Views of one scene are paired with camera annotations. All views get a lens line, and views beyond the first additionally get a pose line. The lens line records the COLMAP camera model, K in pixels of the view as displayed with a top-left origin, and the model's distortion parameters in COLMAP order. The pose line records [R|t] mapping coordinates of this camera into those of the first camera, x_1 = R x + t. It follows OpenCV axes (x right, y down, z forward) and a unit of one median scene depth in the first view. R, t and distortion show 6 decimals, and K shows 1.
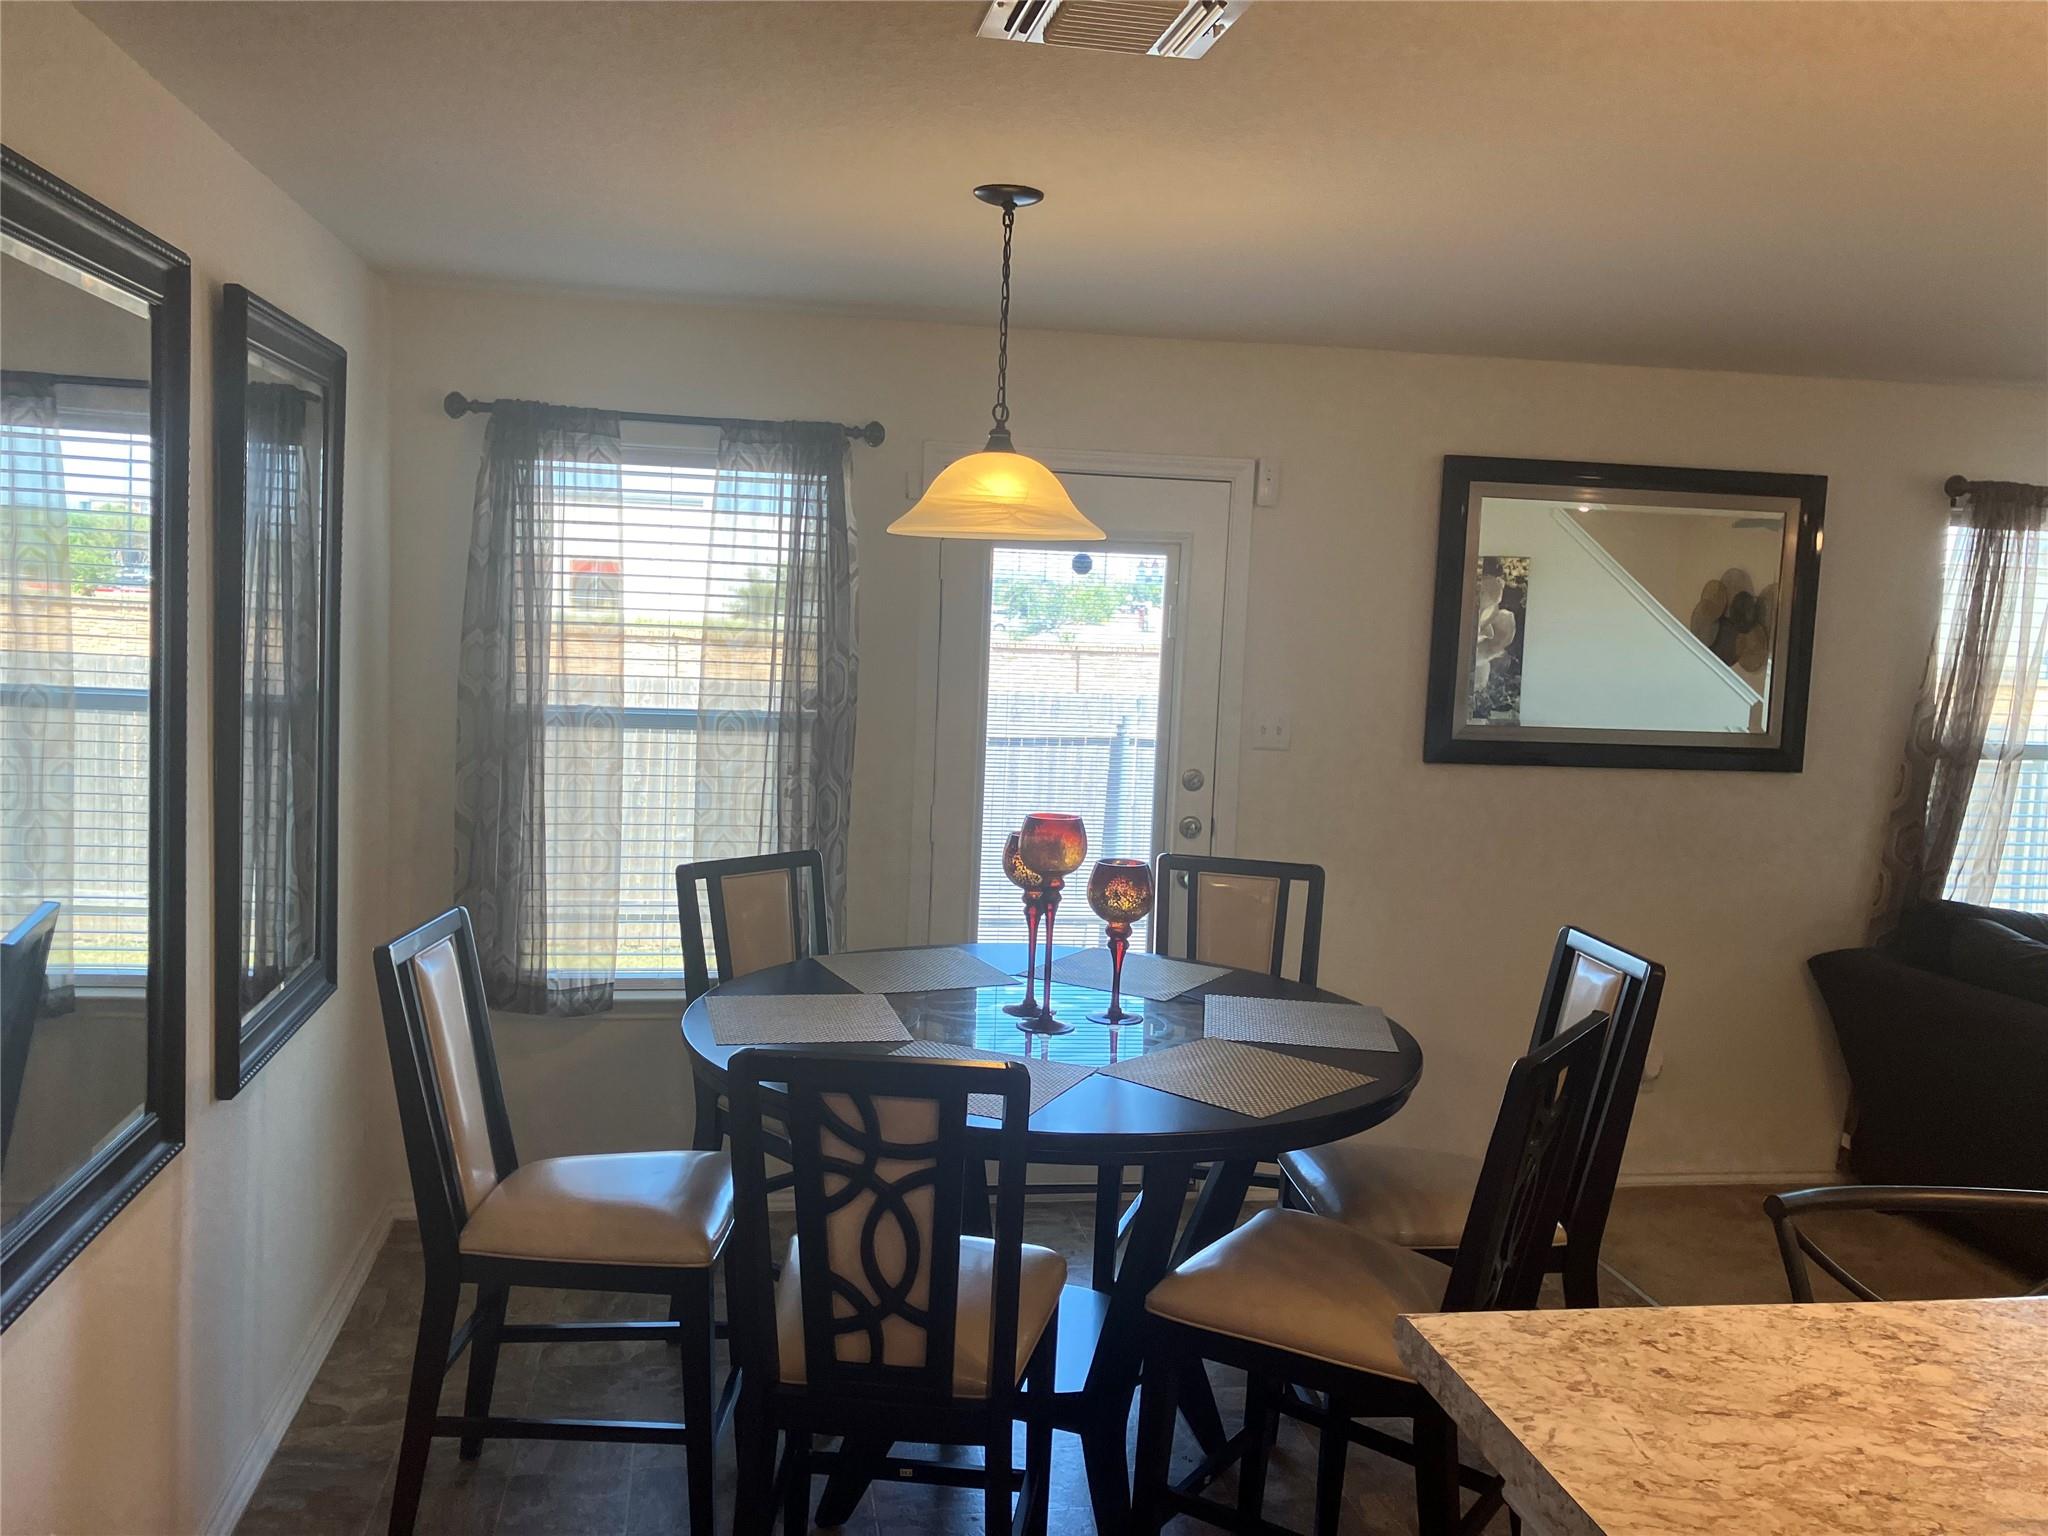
lens RADIAL K [[1701.5, 0, 1021.8], [0, 1701.5, 733.1], [0, 0, 1]] dist [0.110640, -0.284914]
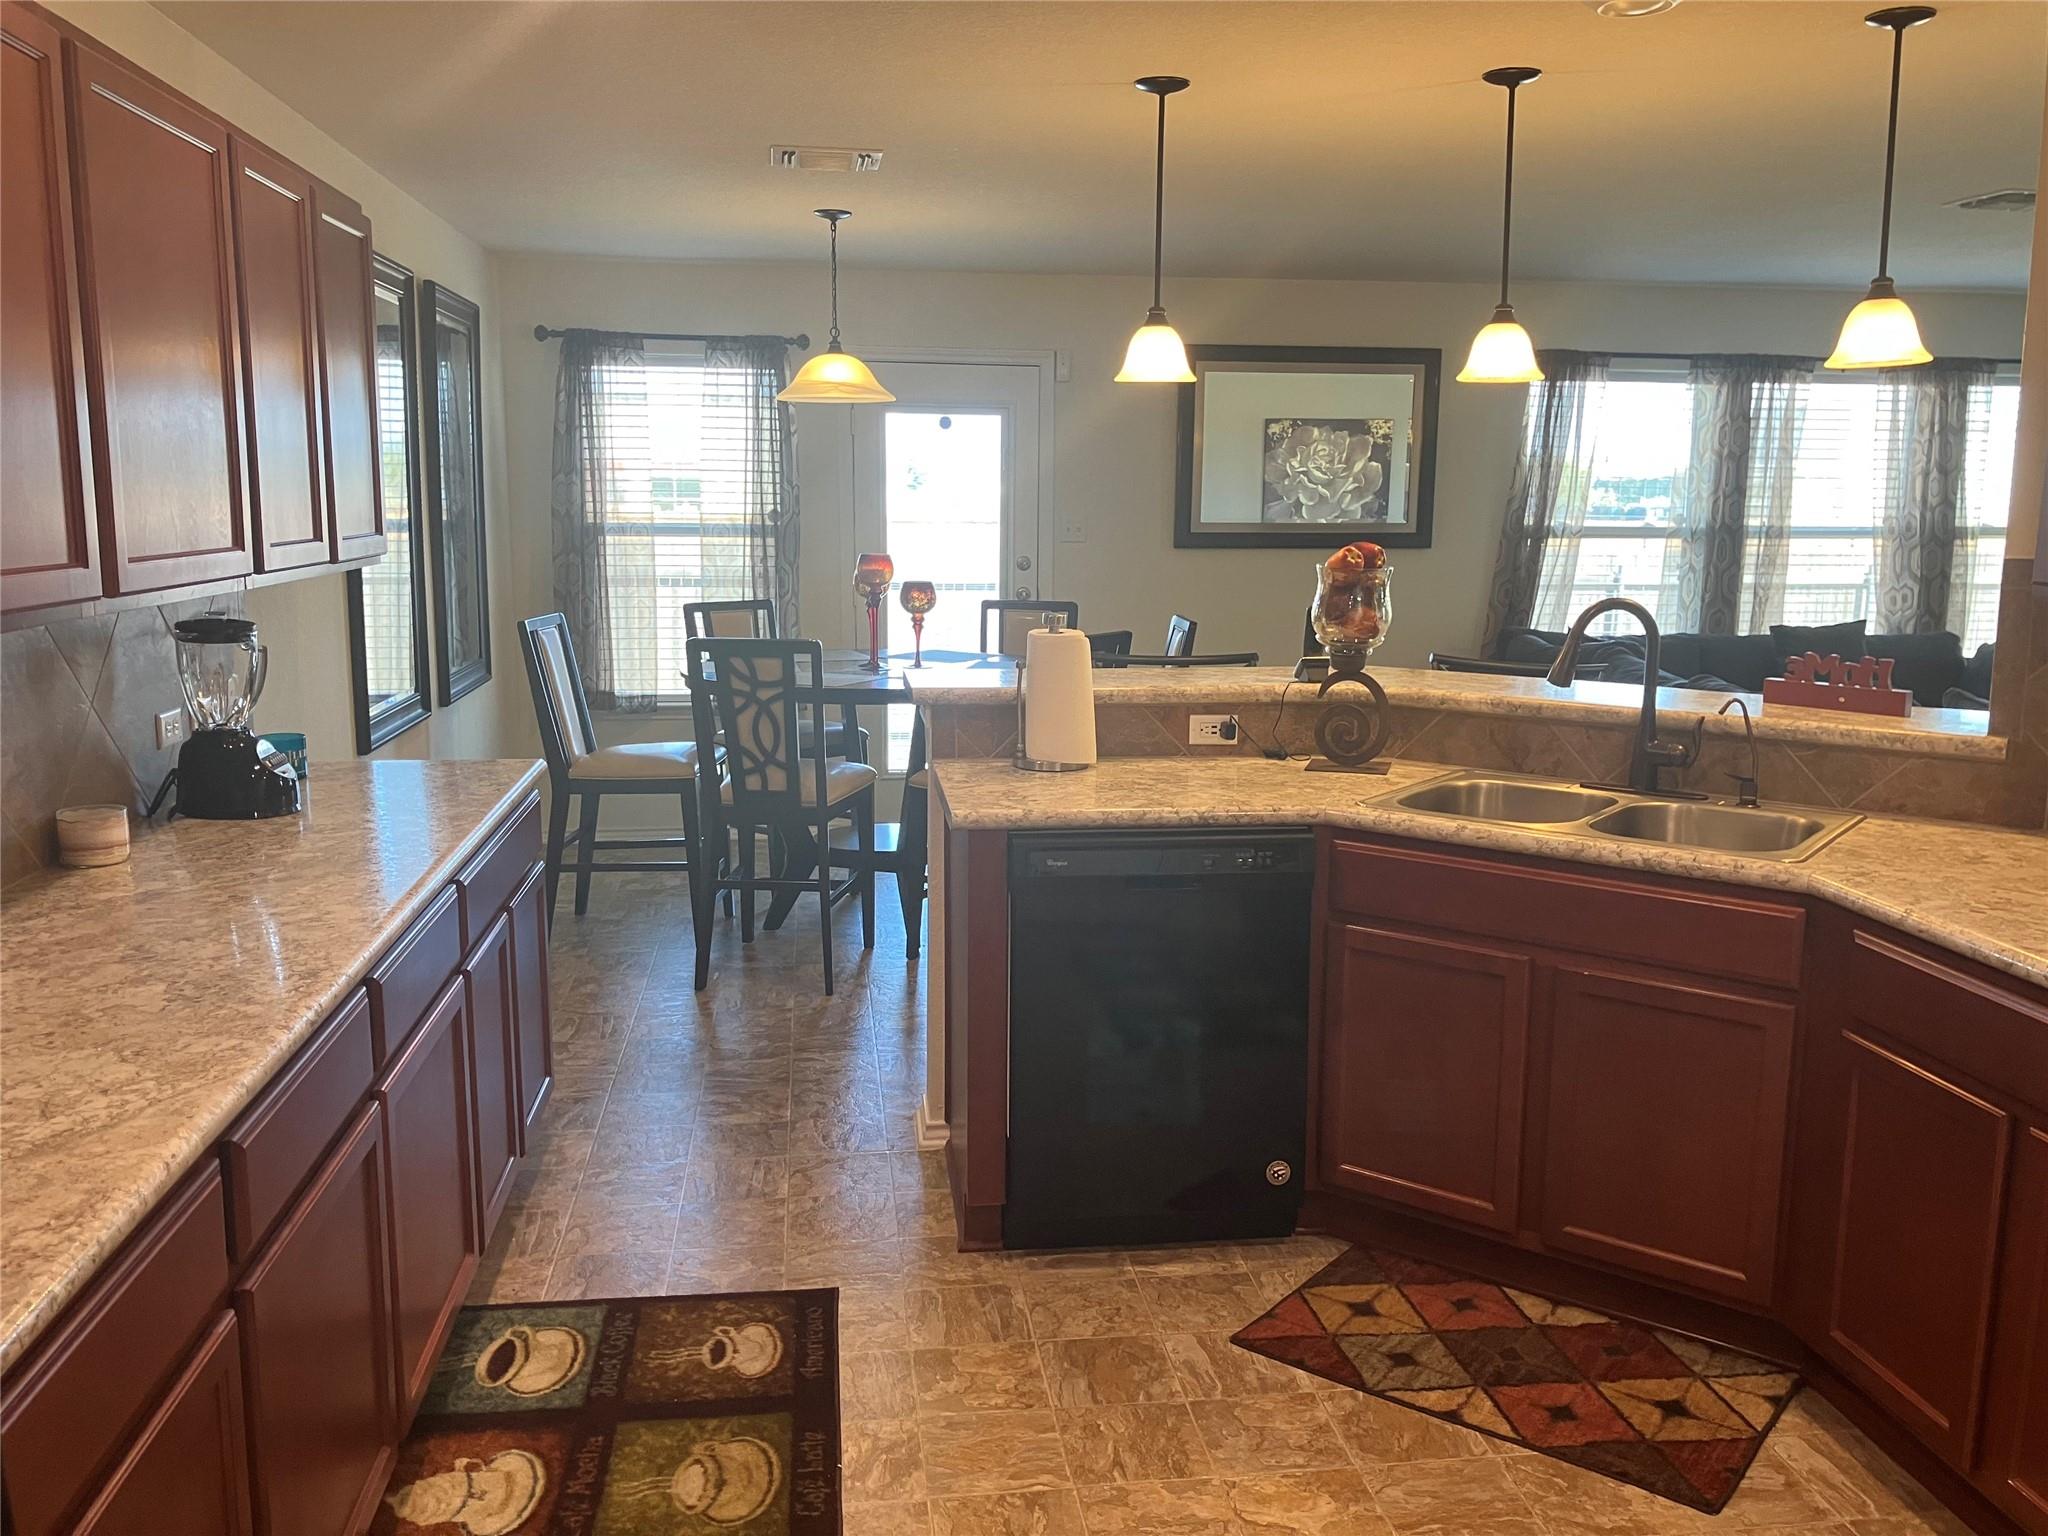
lens RADIAL K [[1707.4, 0, 1061.9], [0, 1707.4, 765.7], [0, 0, 1]] dist [0.010343, 0.002667]
pose [[0.999355, -0.024786, -0.025969, 0.181849], [0.026832, 0.996299, 0.081654, 0.091286], [0.023849, -0.082298, 0.996322, -0.592434]]
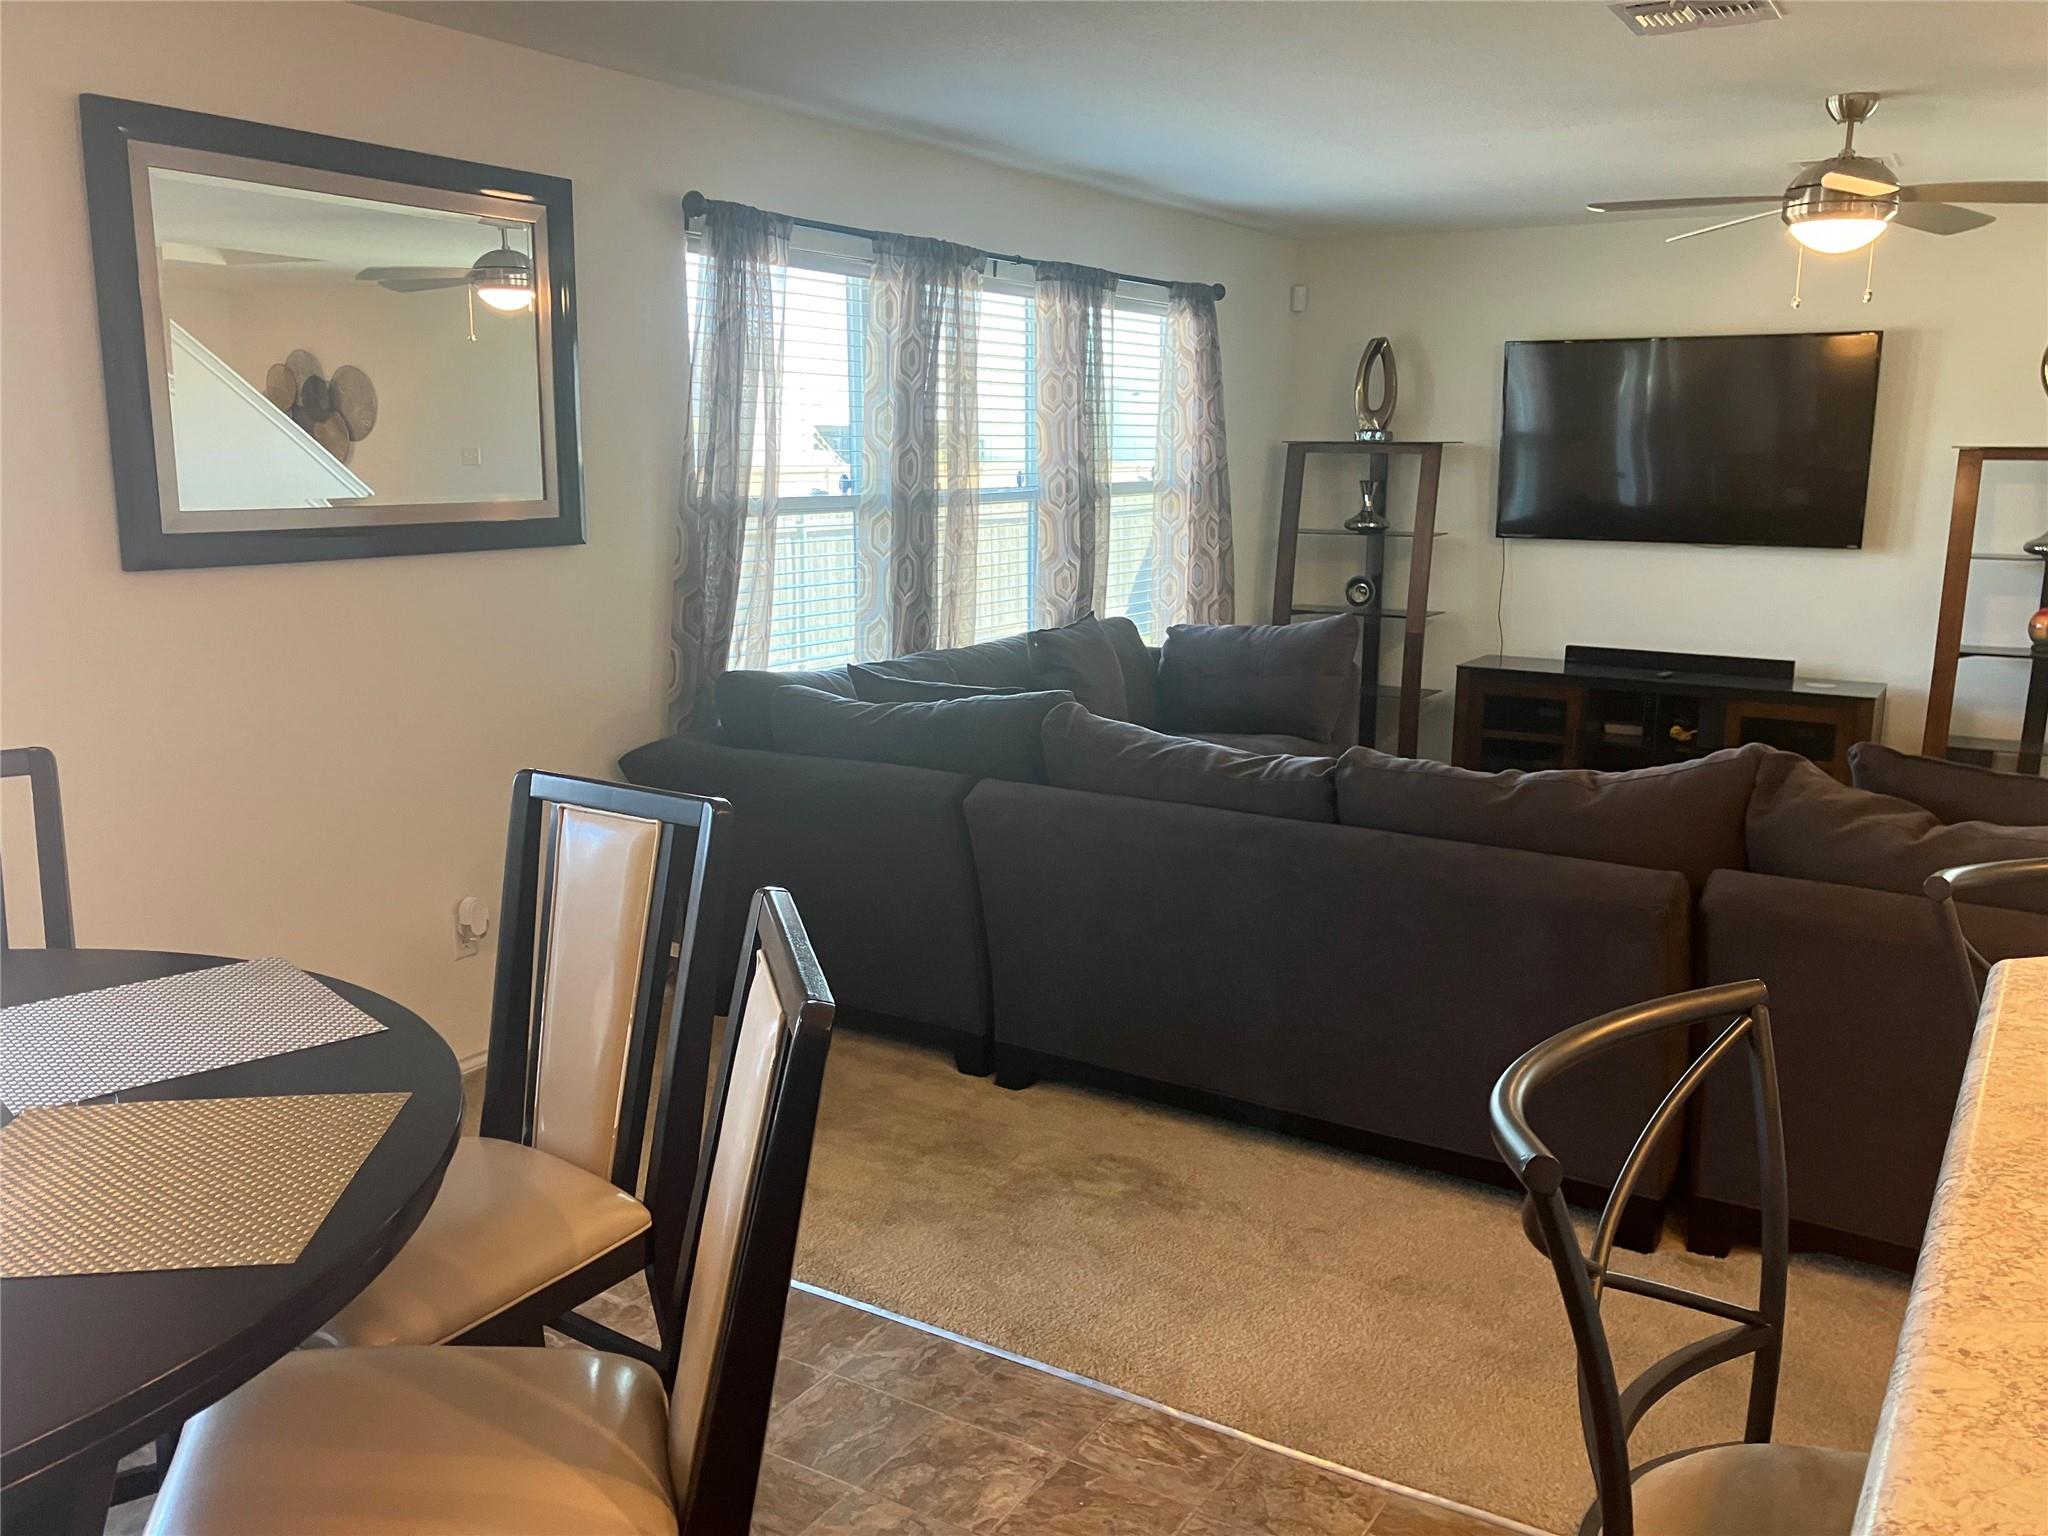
lens RADIAL K [[1644.5, 0, 1024.0], [0, 1644.5, 768.0], [0, 0, 1]] dist [-0.014910, -0.009947]
pose [[0.644811, -0.178855, 0.743122, -0.028083], [0.081820, 0.982802, 0.165546, 0.016850], [-0.759950, -0.045944, 0.648356, 0.345858]]
